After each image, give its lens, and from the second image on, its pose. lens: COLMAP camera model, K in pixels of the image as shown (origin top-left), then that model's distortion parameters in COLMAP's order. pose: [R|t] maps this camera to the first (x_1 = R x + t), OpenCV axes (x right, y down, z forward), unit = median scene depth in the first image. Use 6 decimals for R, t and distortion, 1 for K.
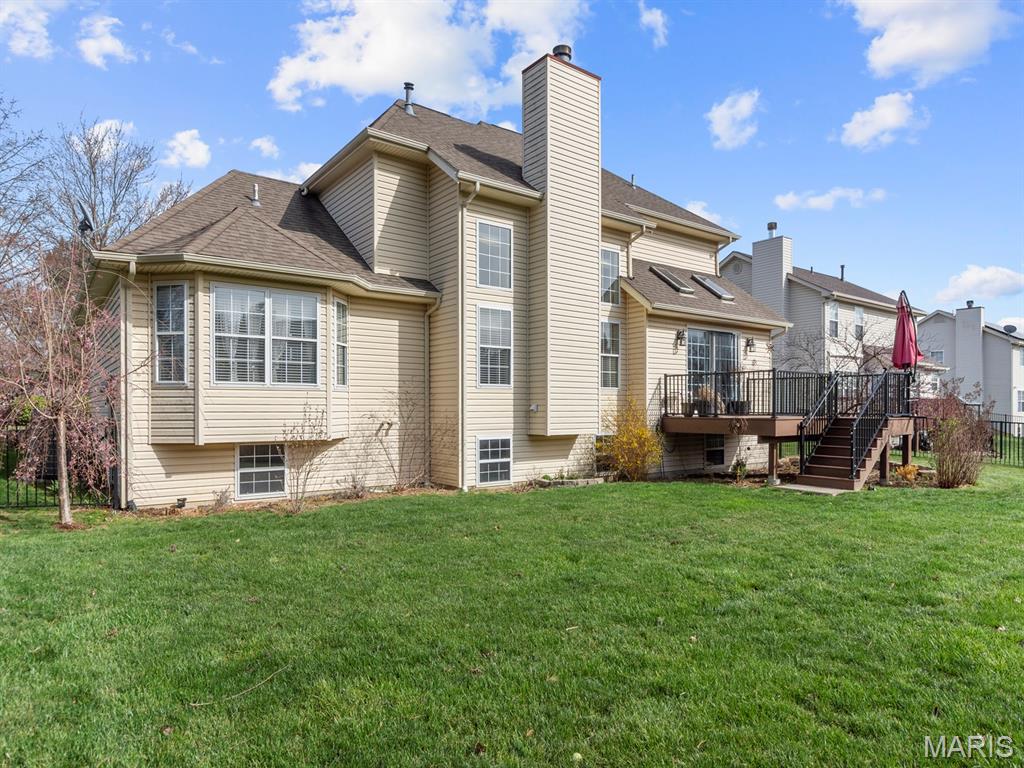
lens RADIAL K [[622.4, 0, 514.0], [0, 622.4, 409.4], [0, 0, 1]] dist [-0.004774, -0.000857]
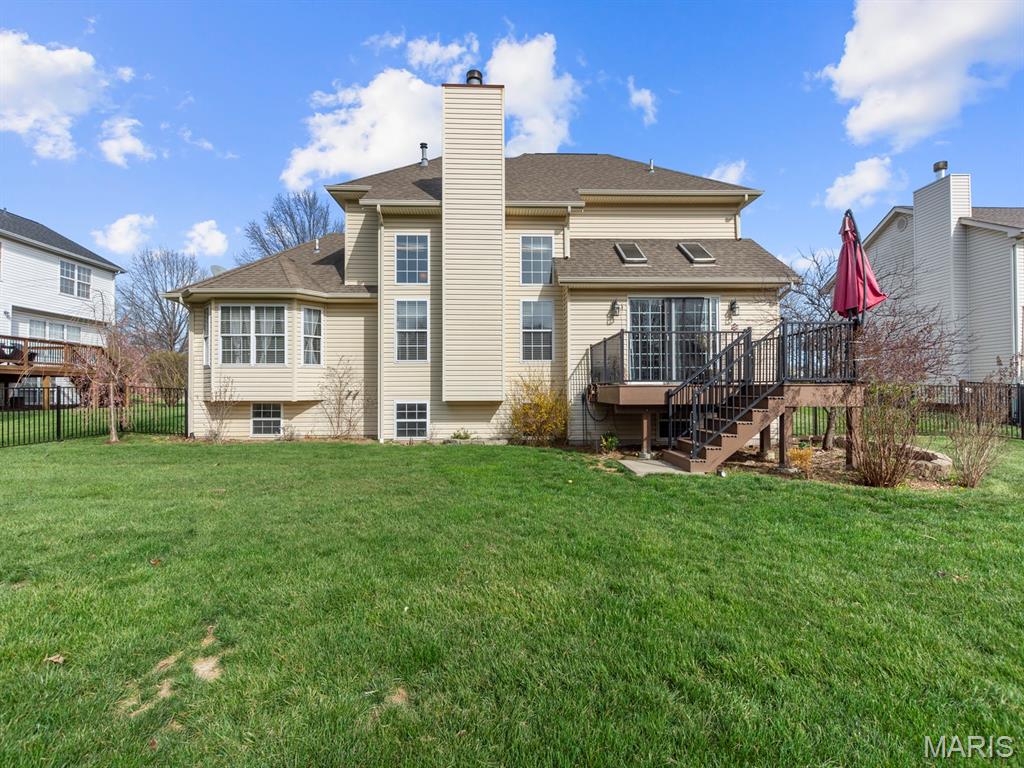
lens RADIAL K [[453.1, 0, 512.0], [0, 453.1, 384.0], [0, 0, 1]] dist [0.002170, 0.000639]
pose [[0.814708, -0.010735, -0.579772, 0.660268], [0.001212, 0.999858, -0.016811, 0.023935], [0.579870, 0.012993, 0.814606, 0.363433]]
